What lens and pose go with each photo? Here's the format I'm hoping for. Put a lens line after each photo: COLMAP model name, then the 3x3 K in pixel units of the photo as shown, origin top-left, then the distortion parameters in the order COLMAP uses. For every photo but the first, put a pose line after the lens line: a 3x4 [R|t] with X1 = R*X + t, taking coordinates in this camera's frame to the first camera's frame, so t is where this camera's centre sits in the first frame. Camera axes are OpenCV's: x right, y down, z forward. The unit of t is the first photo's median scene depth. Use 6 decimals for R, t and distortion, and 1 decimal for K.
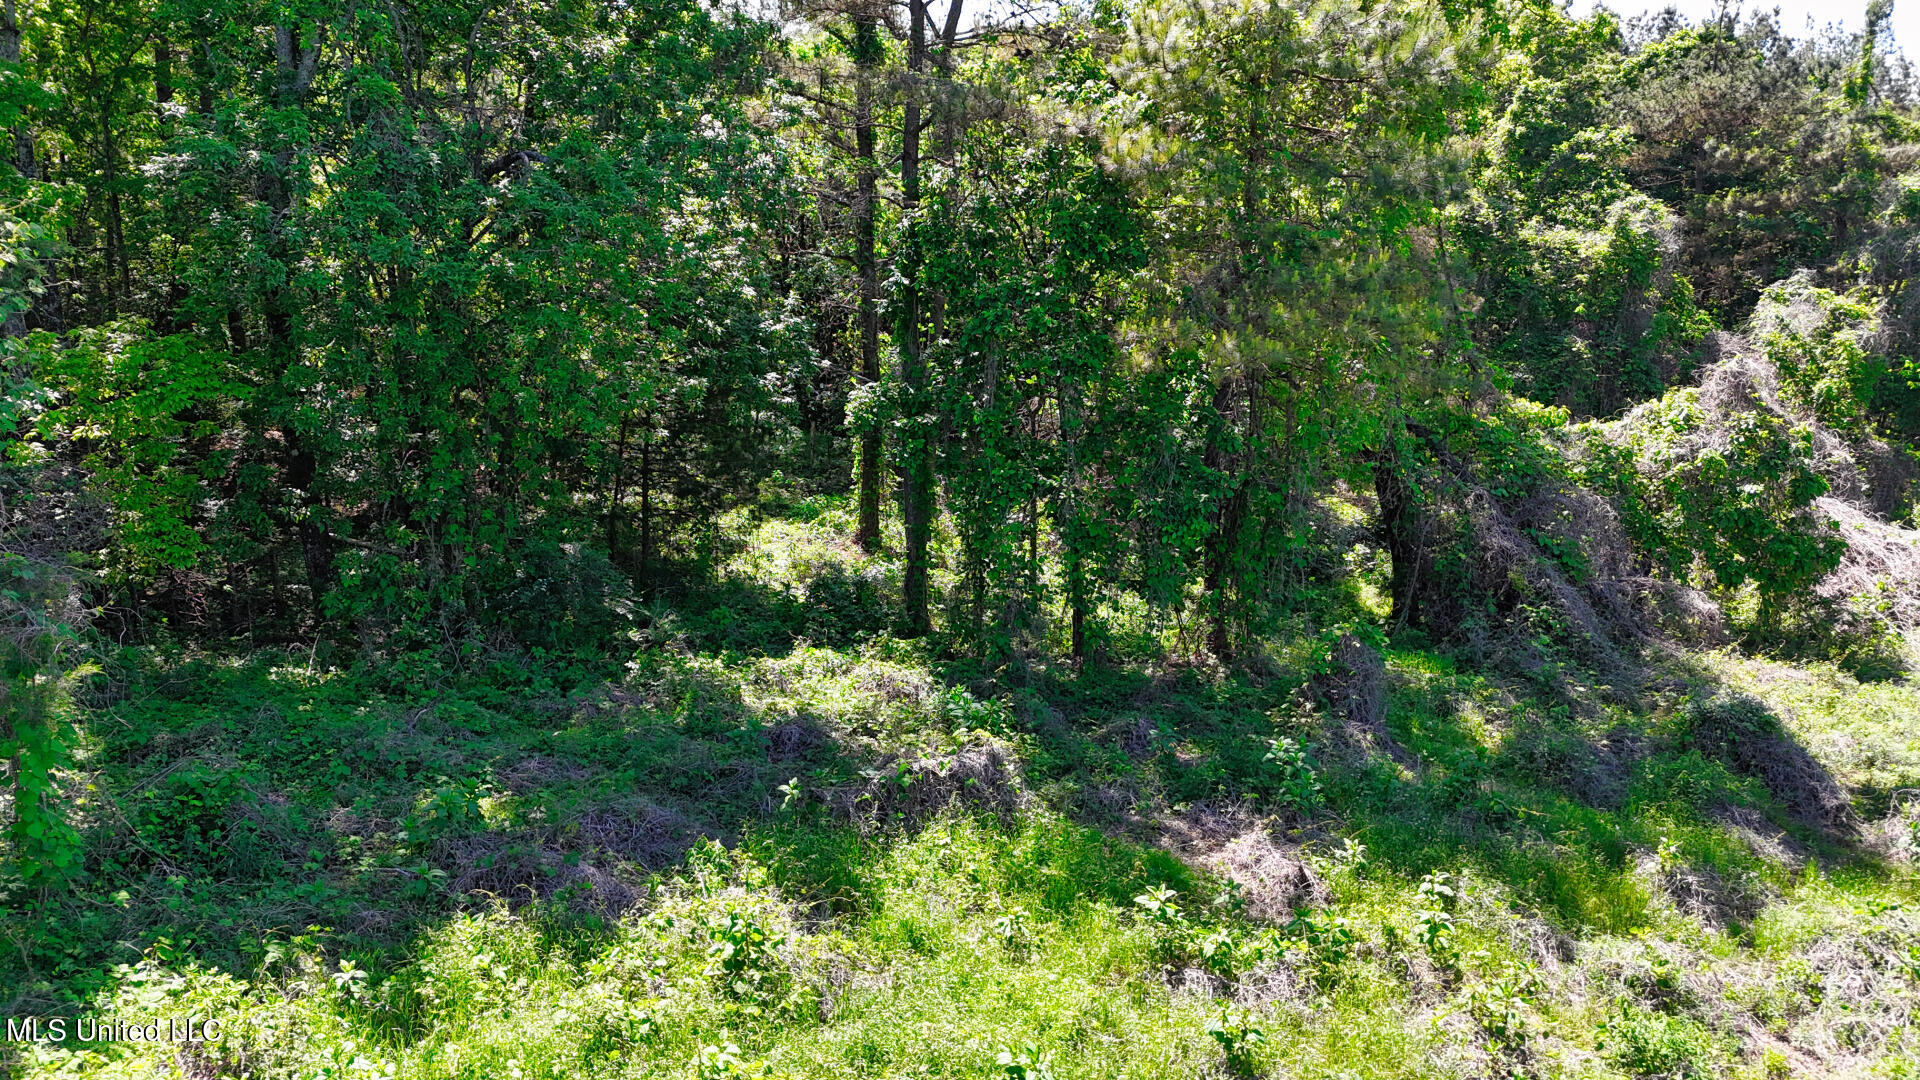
lens RADIAL K [[1384.4, 0, 960.0], [0, 1384.4, 540.0], [0, 0, 1]] dist [0.044313, -0.043072]
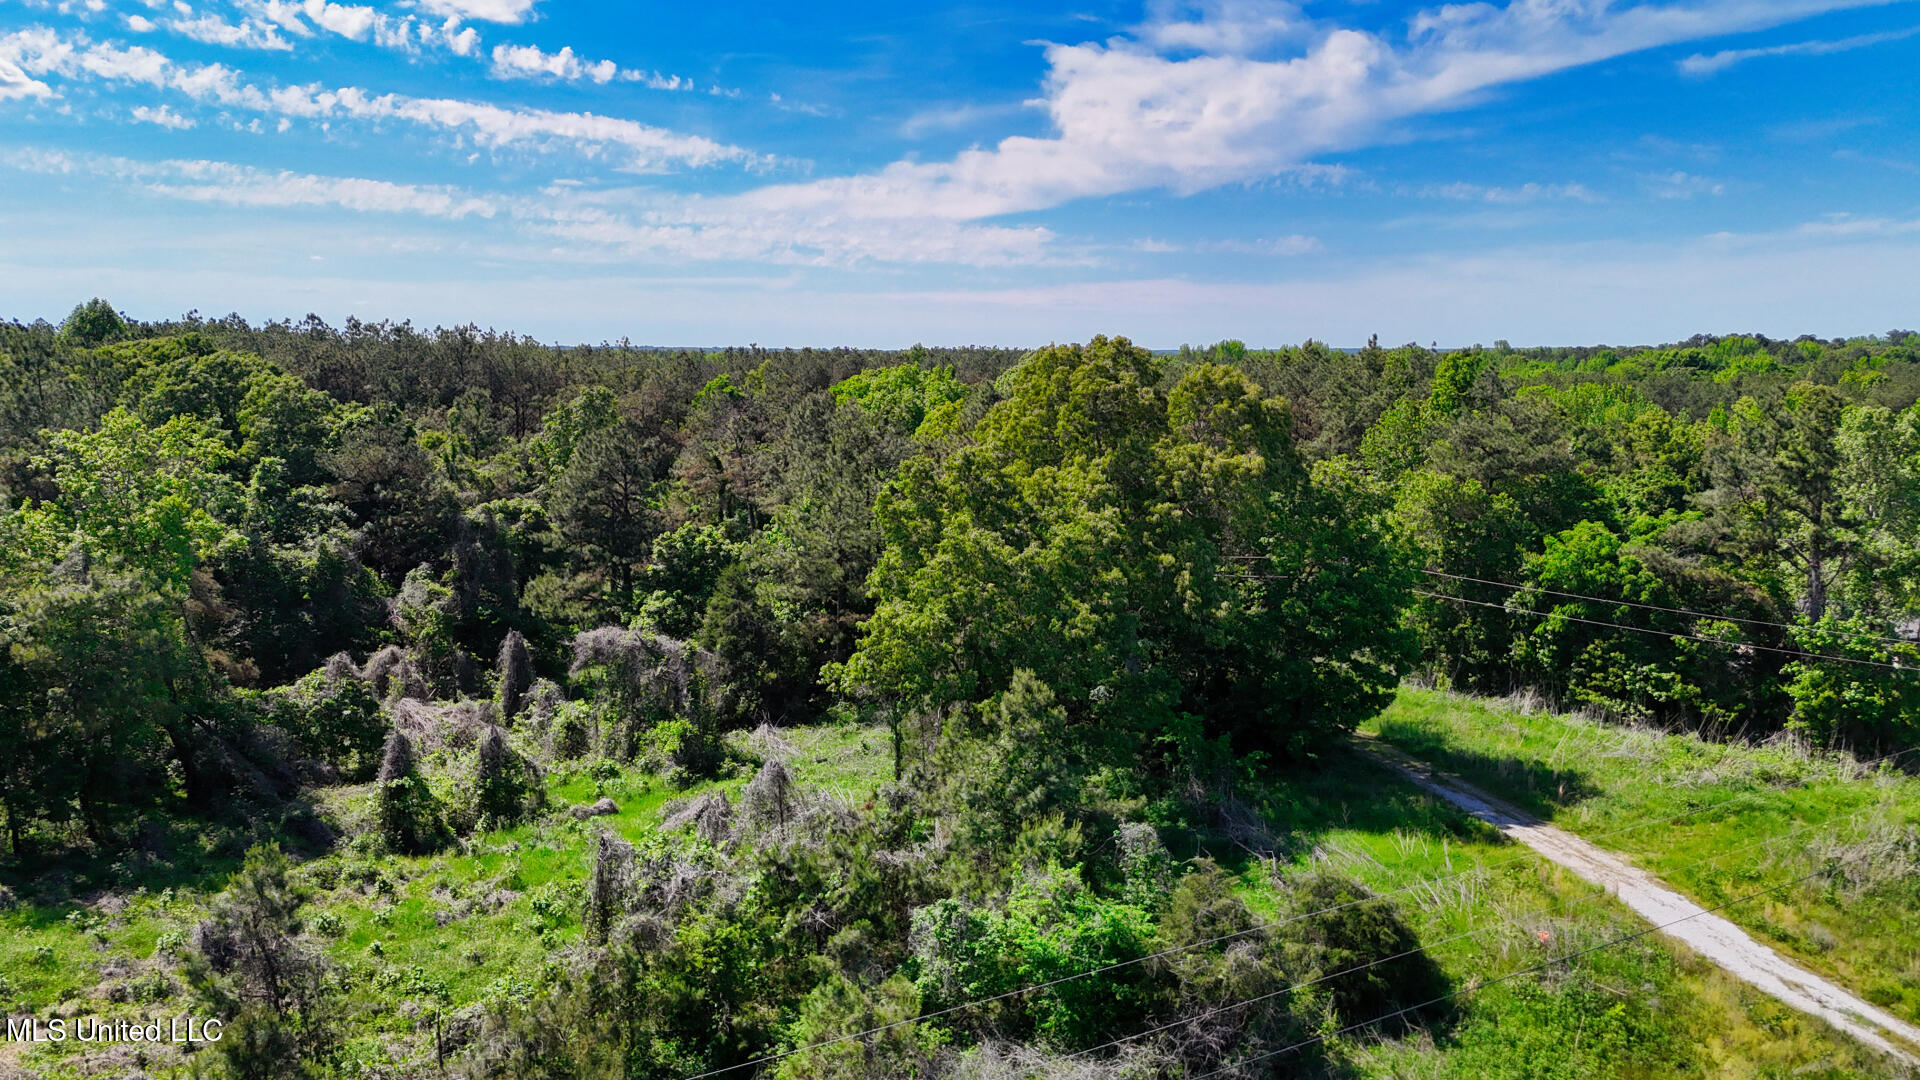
lens RADIAL K [[1384.4, 0, 960.0], [0, 1384.4, 540.0], [0, 0, 1]] dist [0.044313, -0.043072]
pose [[0.732454, -0.086891, 0.675248, -0.231686], [0.135981, 0.990509, -0.020042, -0.133833], [-0.667098, 0.106501, 0.737318, -1.415280]]
